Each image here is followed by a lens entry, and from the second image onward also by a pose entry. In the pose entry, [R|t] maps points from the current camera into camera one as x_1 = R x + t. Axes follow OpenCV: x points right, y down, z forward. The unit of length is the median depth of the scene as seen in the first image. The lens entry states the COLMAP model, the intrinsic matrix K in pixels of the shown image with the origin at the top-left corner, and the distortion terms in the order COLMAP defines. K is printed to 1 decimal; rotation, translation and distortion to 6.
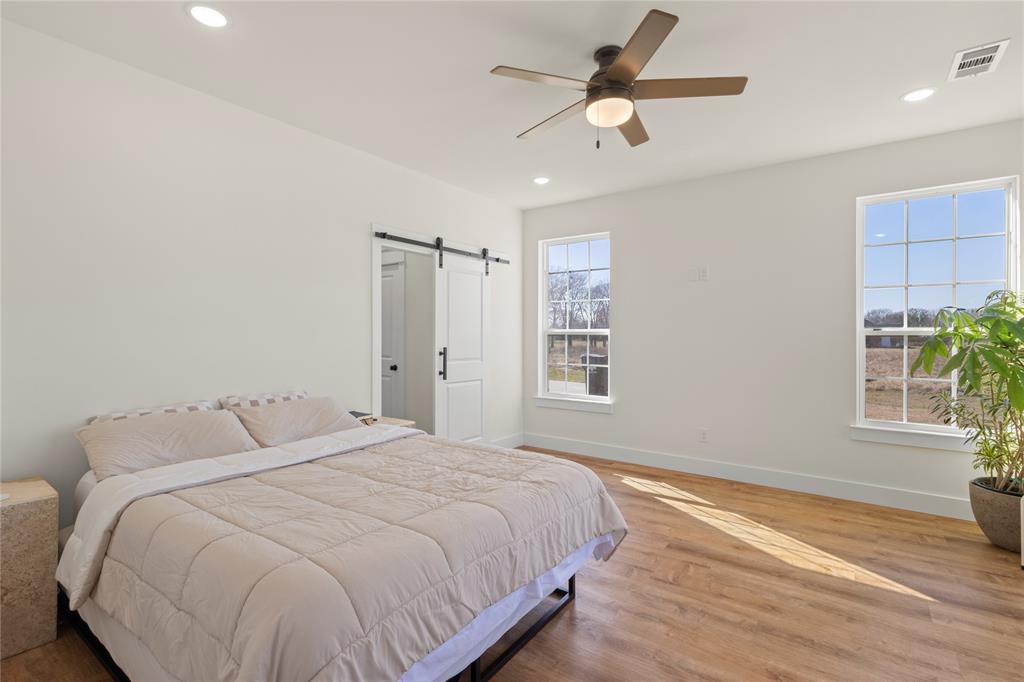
lens RADIAL K [[472.8, 0, 514.3], [0, 472.8, 337.6], [0, 0, 1]] dist [0.002700, 0.000550]
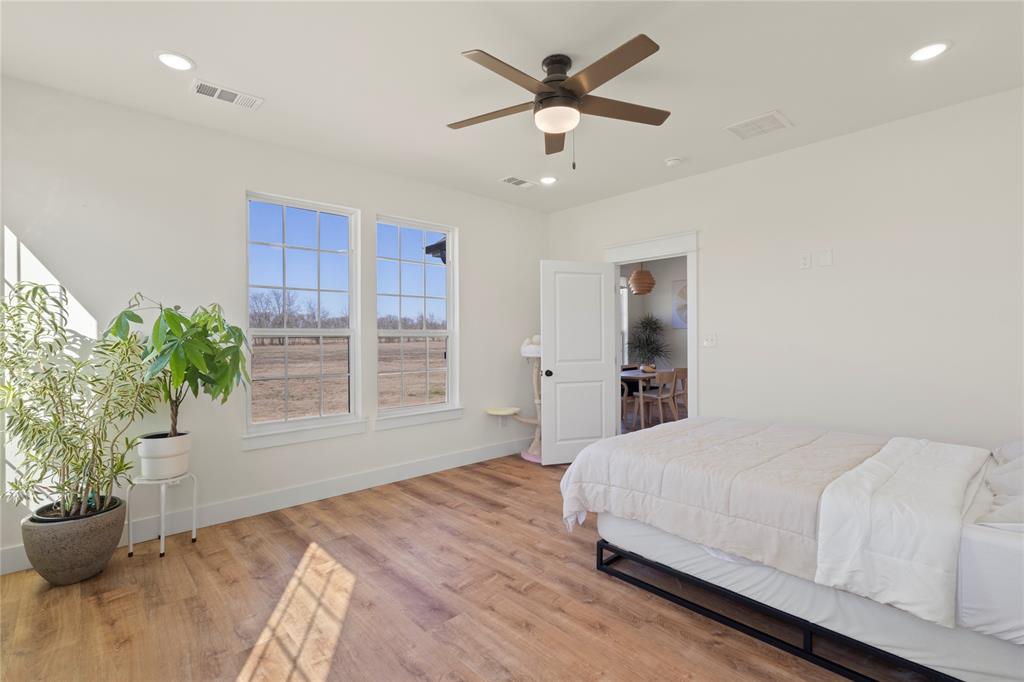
lens RADIAL K [[472.8, 0, 512.2], [0, 472.8, 339.3], [0, 0, 1]] dist [0.002700, 0.000550]
pose [[-0.979403, -0.000387, 0.201913, 0.086882], [0.002432, 0.999903, 0.013713, -0.012843], [-0.201899, 0.013921, -0.979307, 1.891595]]
